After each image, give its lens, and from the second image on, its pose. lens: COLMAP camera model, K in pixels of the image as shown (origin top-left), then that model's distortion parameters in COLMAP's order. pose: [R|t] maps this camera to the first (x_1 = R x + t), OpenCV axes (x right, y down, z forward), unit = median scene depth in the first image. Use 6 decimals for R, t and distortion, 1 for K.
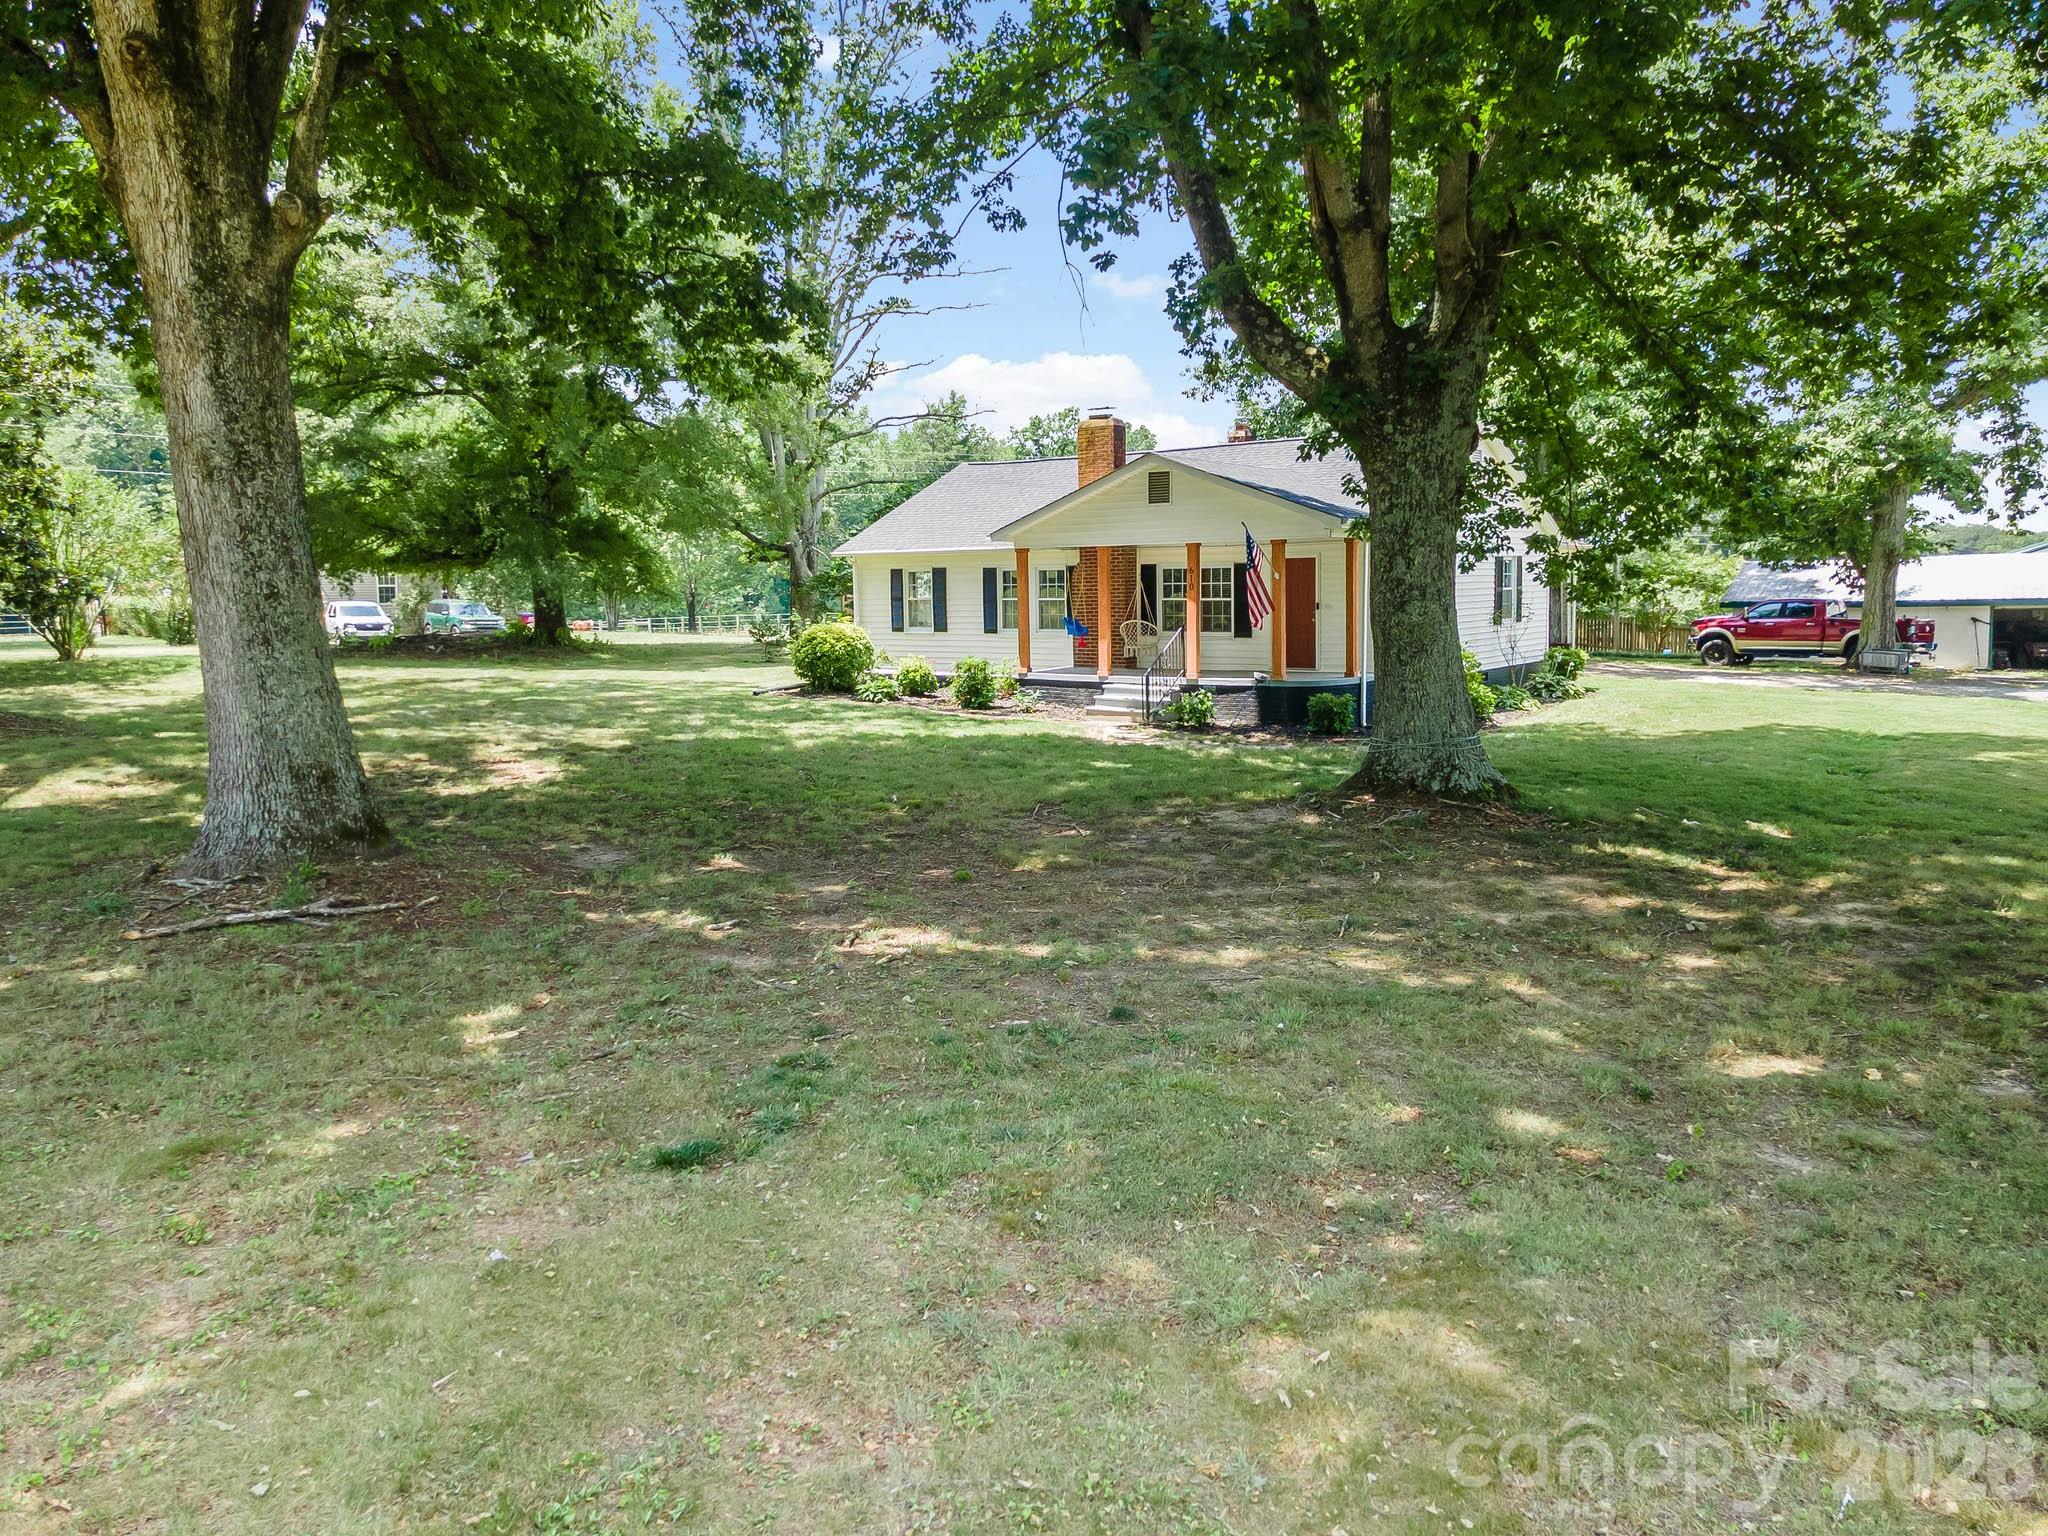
lens RADIAL K [[1454.6, 0, 1027.1], [0, 1454.6, 781.2], [0, 0, 1]] dist [0.043577, 0.001570]
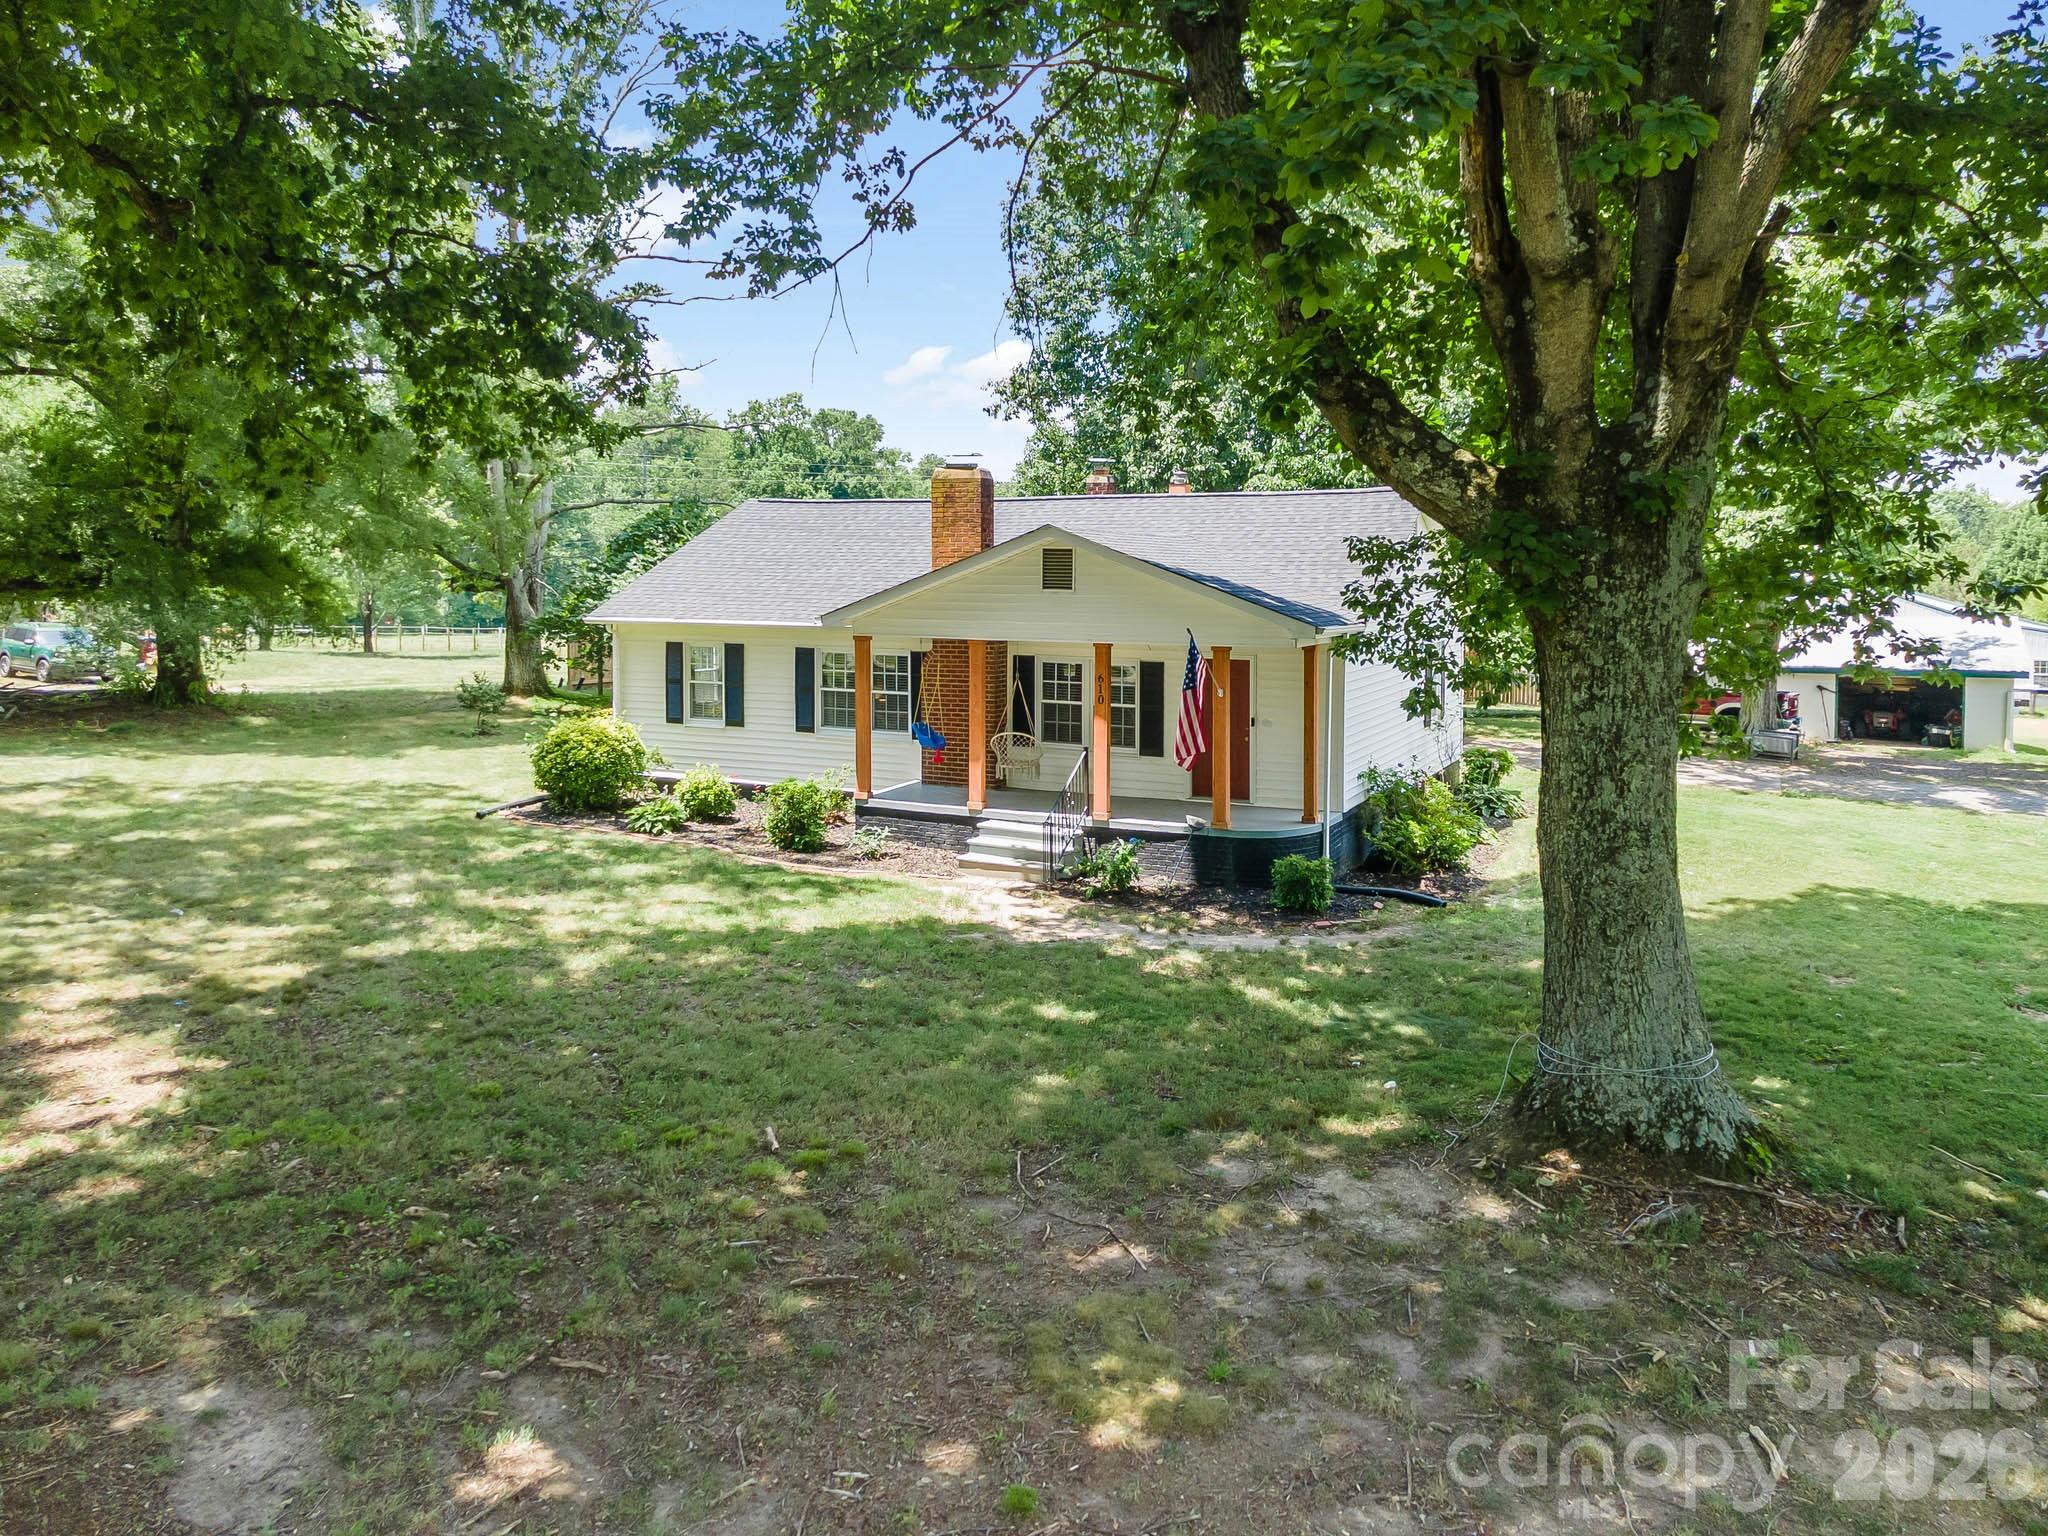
lens RADIAL K [[1529.1, 0, 1022.6], [0, 1529.1, 696.4], [0, 0, 1]] dist [0.026014, 0.047662]
pose [[0.983178, 0.005769, 0.182557, -0.078791], [0.004441, 0.998451, -0.055469, -0.100068], [-0.182595, 0.055347, 0.981629, 0.248967]]
